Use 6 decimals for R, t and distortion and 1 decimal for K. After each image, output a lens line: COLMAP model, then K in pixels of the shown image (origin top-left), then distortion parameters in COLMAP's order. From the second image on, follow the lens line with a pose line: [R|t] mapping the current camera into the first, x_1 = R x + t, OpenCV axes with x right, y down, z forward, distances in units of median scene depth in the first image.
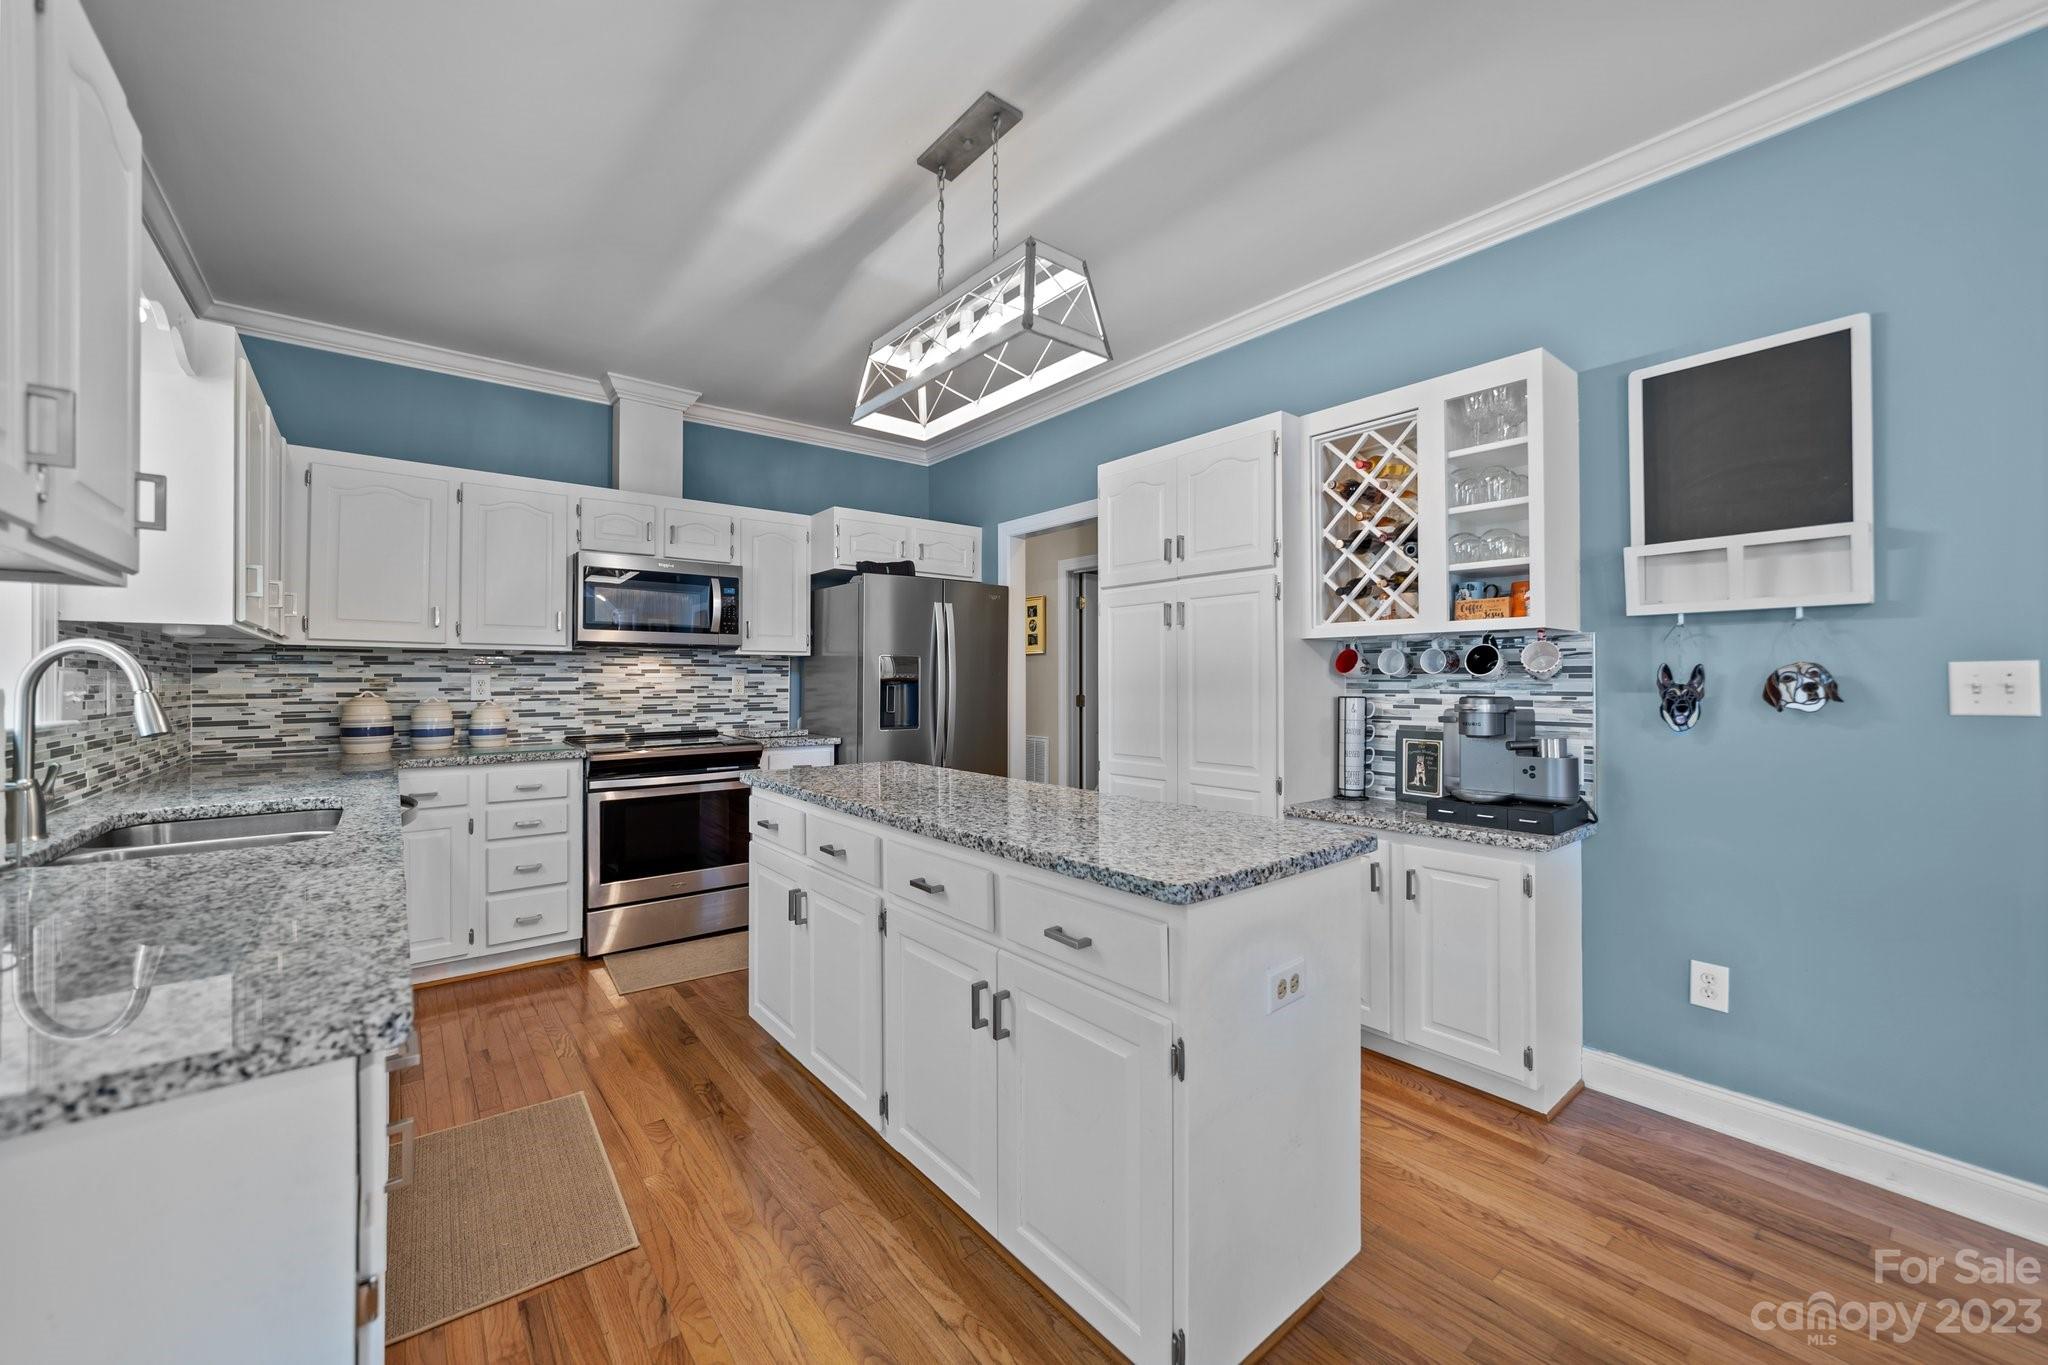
lens RADIAL K [[789.7, 0, 1017.7], [0, 789.7, 675.2], [0, 0, 1]] dist [-0.010217, 0.004992]
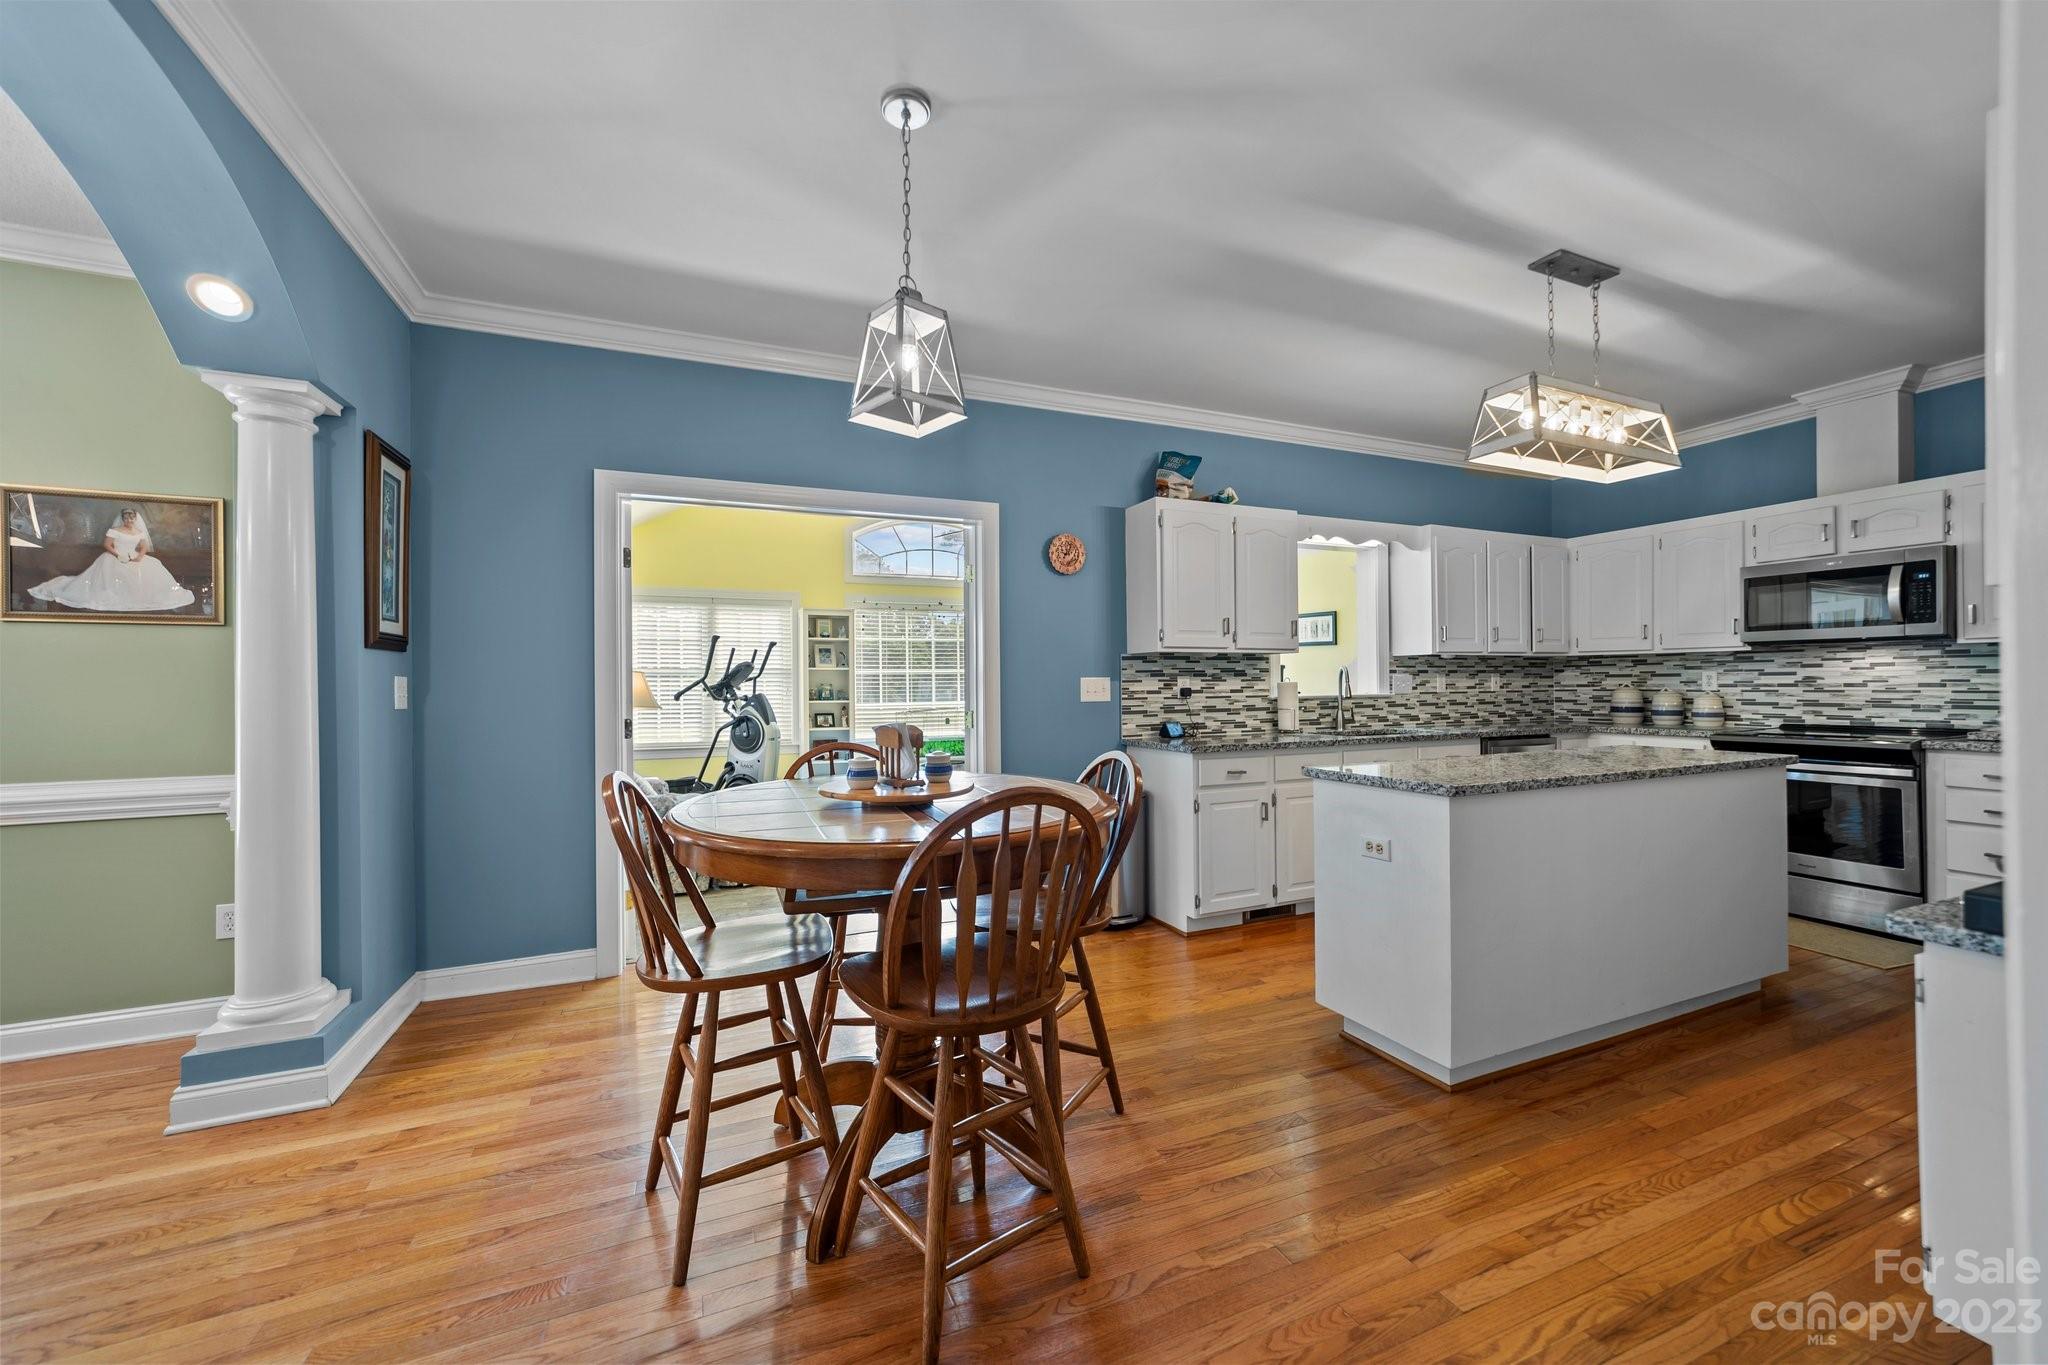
lens RADIAL K [[789.7, 0, 1023.1], [0, 789.7, 679.0], [0, 0, 1]] dist [-0.010217, 0.004992]
pose [[-0.279471, 0.000163, -0.960154, 0.842820], [0.015922, 0.999863, -0.004464, 0.000684], [0.960022, -0.016535, -0.279435, 0.269878]]
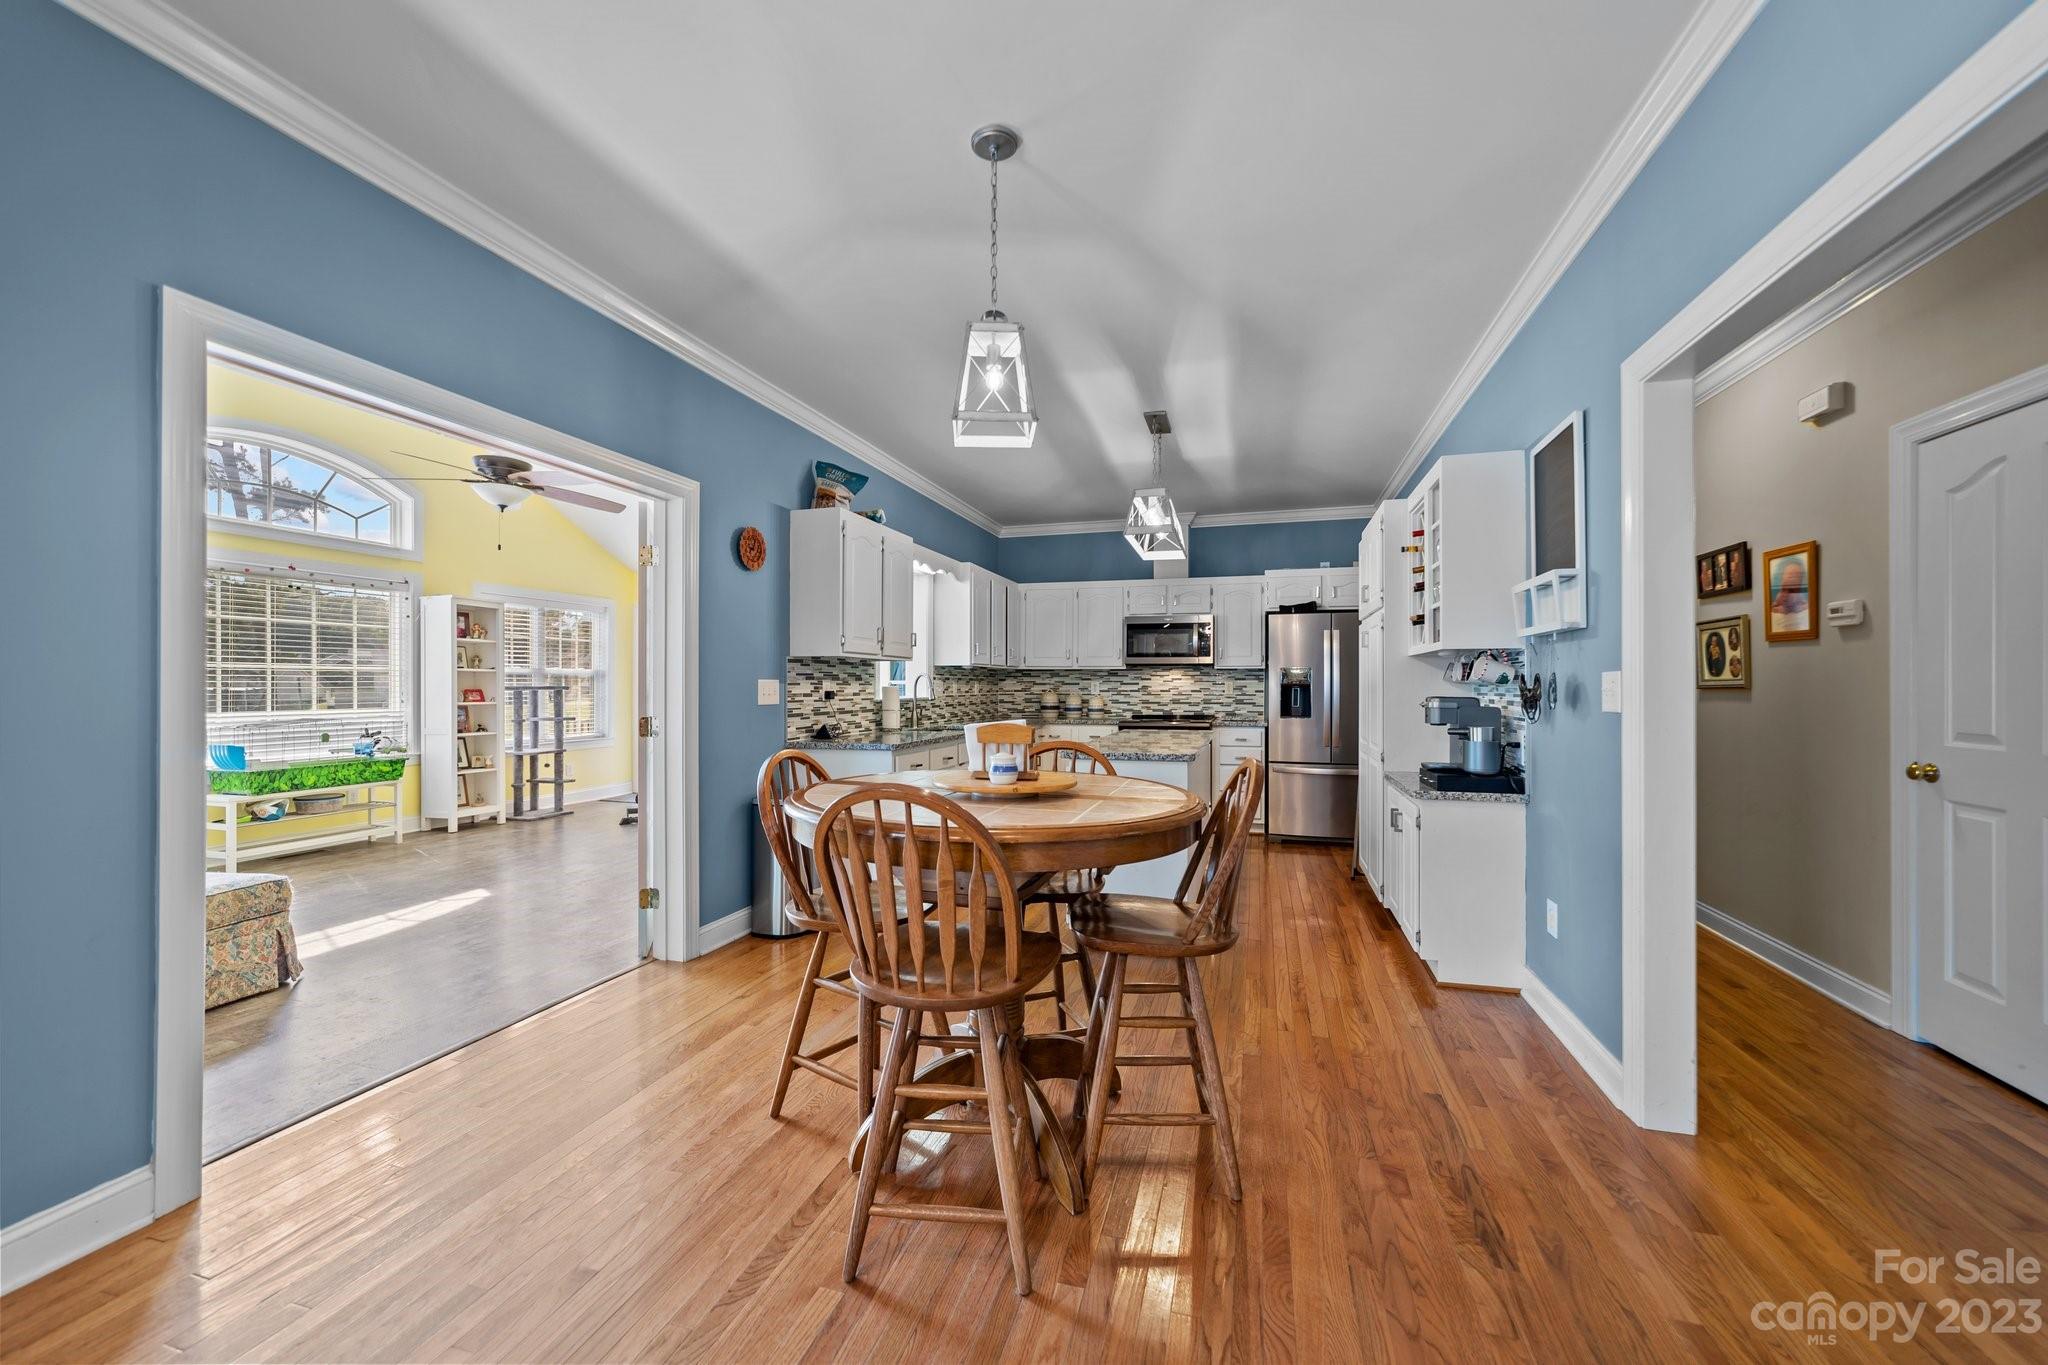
lens RADIAL K [[789.7, 0, 1027.5], [0, 789.7, 681.8], [0, 0, 1]] dist [-0.010217, 0.004992]
pose [[0.570485, -0.001206, -0.821307, 0.829333], [0.003023, 0.999995, 0.000631, -0.001507], [0.821303, -0.002842, 0.570486, -0.267949]]
